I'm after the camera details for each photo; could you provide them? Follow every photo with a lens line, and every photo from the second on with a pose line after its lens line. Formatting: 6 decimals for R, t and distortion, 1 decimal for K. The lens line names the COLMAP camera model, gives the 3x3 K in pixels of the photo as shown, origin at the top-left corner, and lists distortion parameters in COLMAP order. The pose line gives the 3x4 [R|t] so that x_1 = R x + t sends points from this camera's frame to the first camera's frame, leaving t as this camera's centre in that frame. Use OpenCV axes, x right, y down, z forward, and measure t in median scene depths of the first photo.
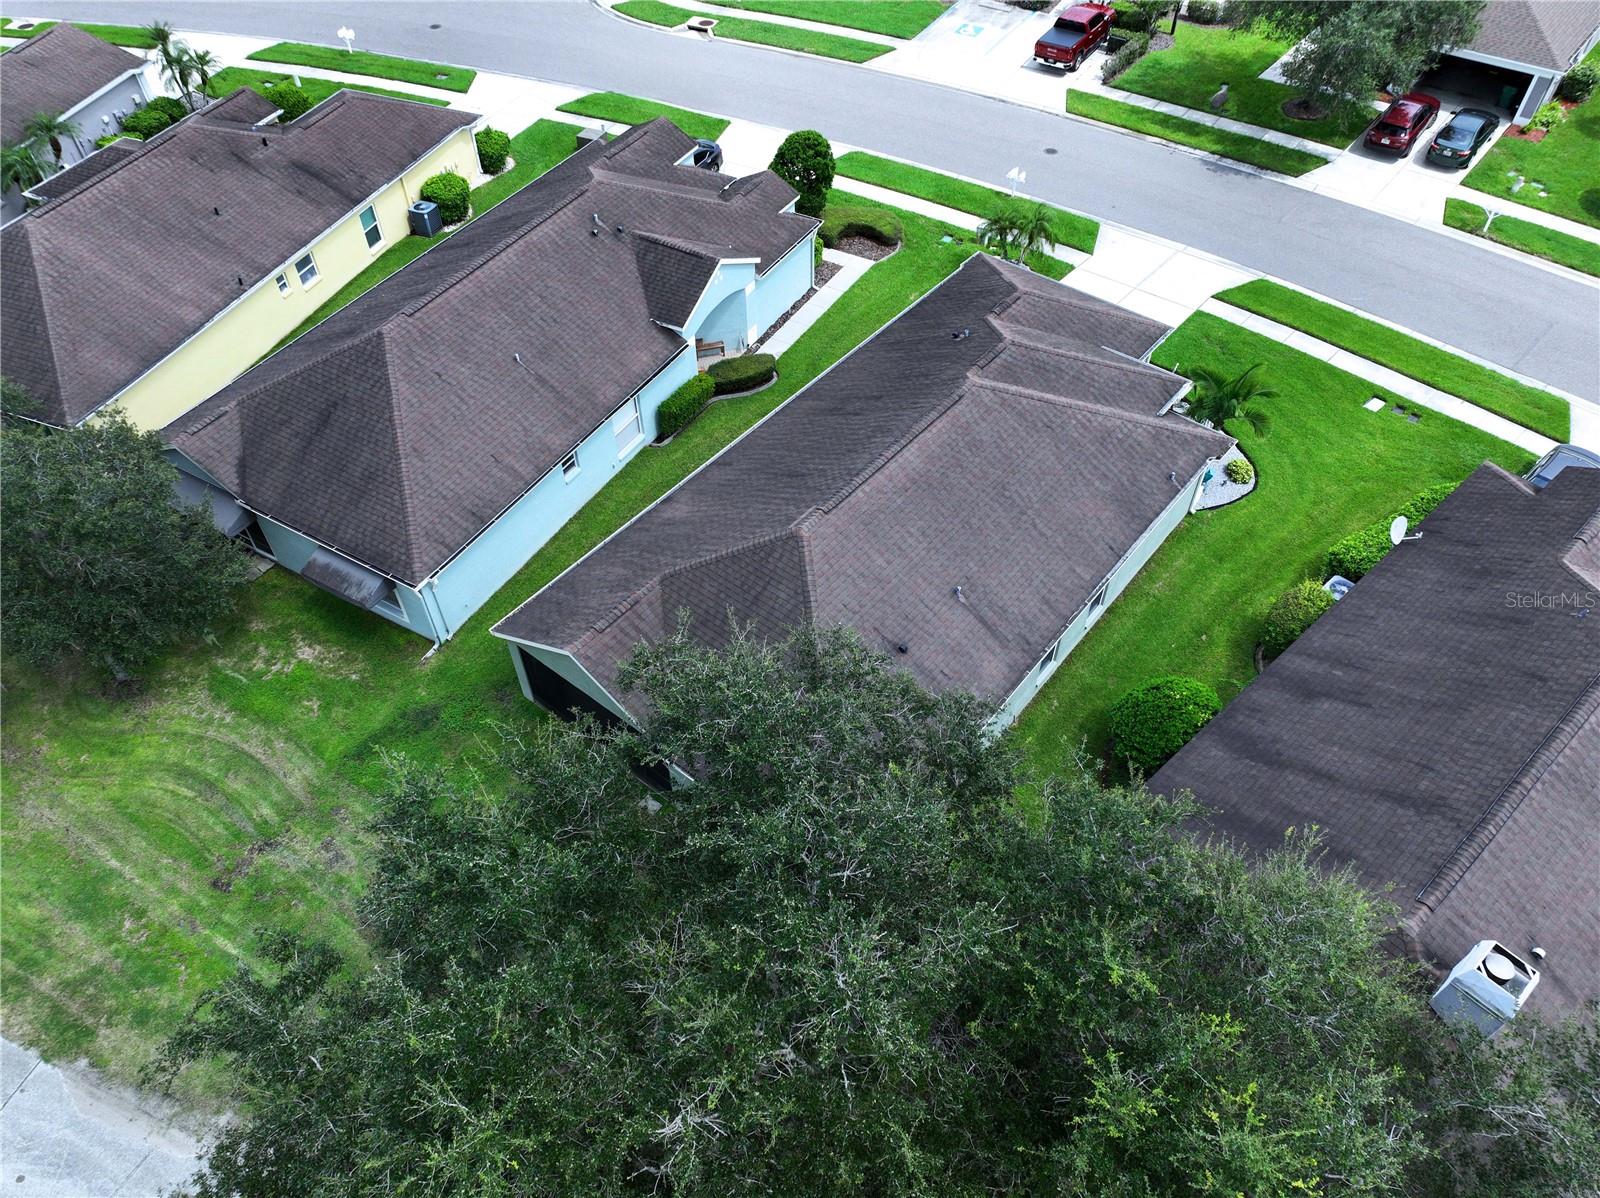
lens RADIAL K [[1129.8, 0, 807.0], [0, 1129.8, 604.5], [0, 0, 1]] dist [-0.006572, 0.025068]
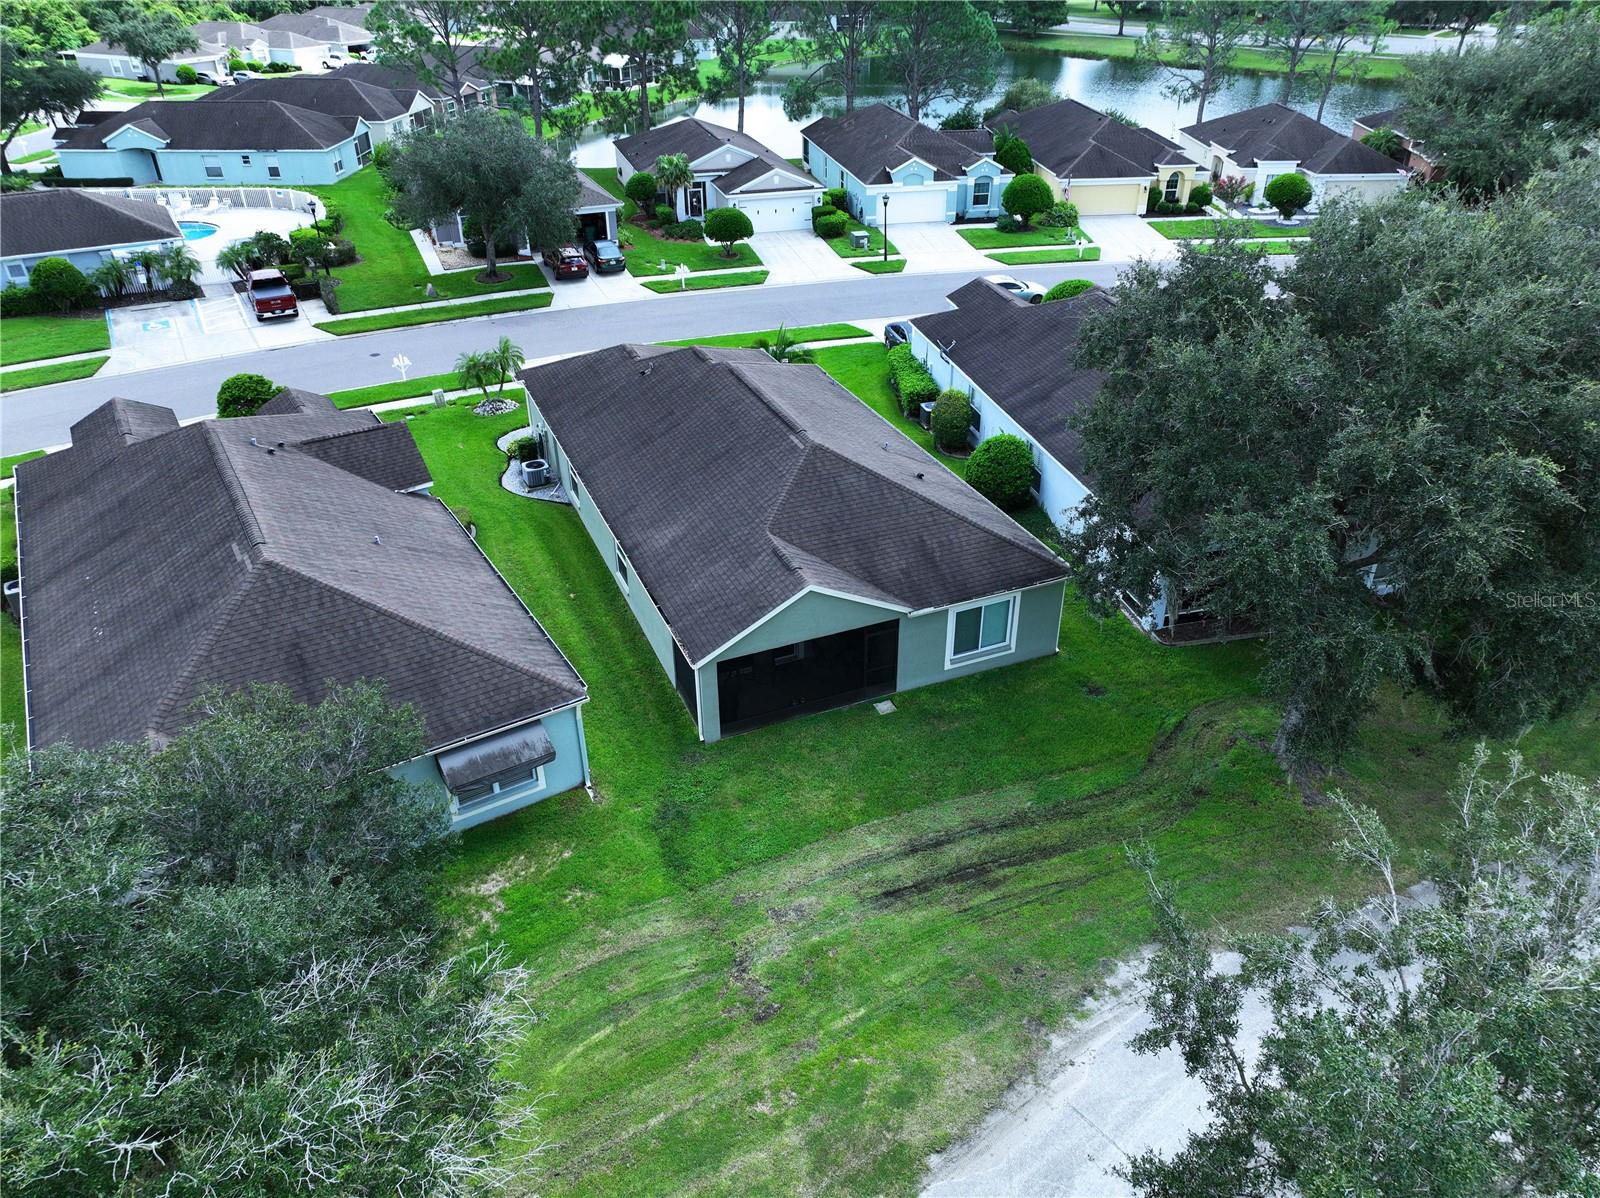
lens RADIAL K [[1129.8, 0, 812.3], [0, 1129.8, 592.9], [0, 0, 1]] dist [-0.006572, 0.025068]
pose [[0.467631, -0.454372, 0.758200, -0.847202], [0.657201, 0.752339, 0.045521, -0.000737], [-0.591107, 0.477003, 0.650431, 0.245735]]
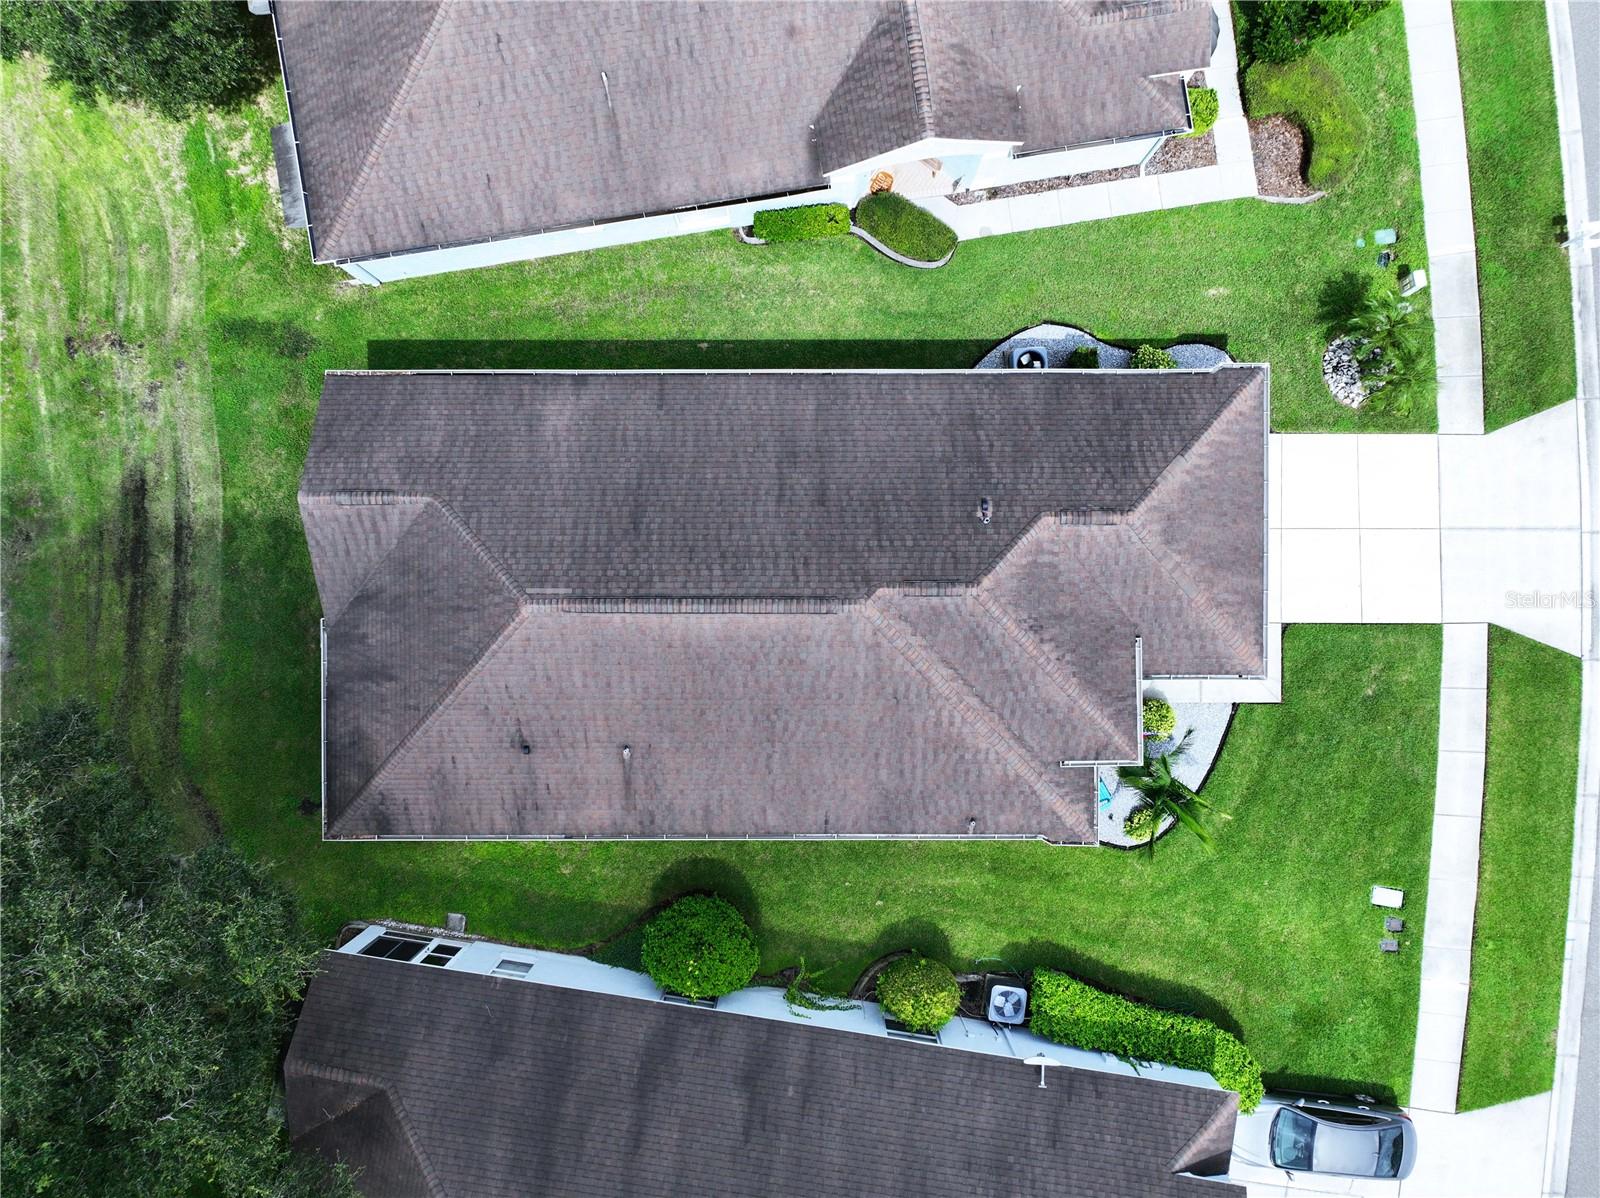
lens RADIAL K [[1129.8, 0, 802.4], [0, 1129.8, 607.7], [0, 0, 1]] dist [-0.006572, 0.025068]
pose [[0.626092, 0.779682, 0.010219, 0.107911], [-0.578841, 0.455953, 0.676055, -0.692908], [0.522448, -0.429188, 0.736780, 0.374515]]
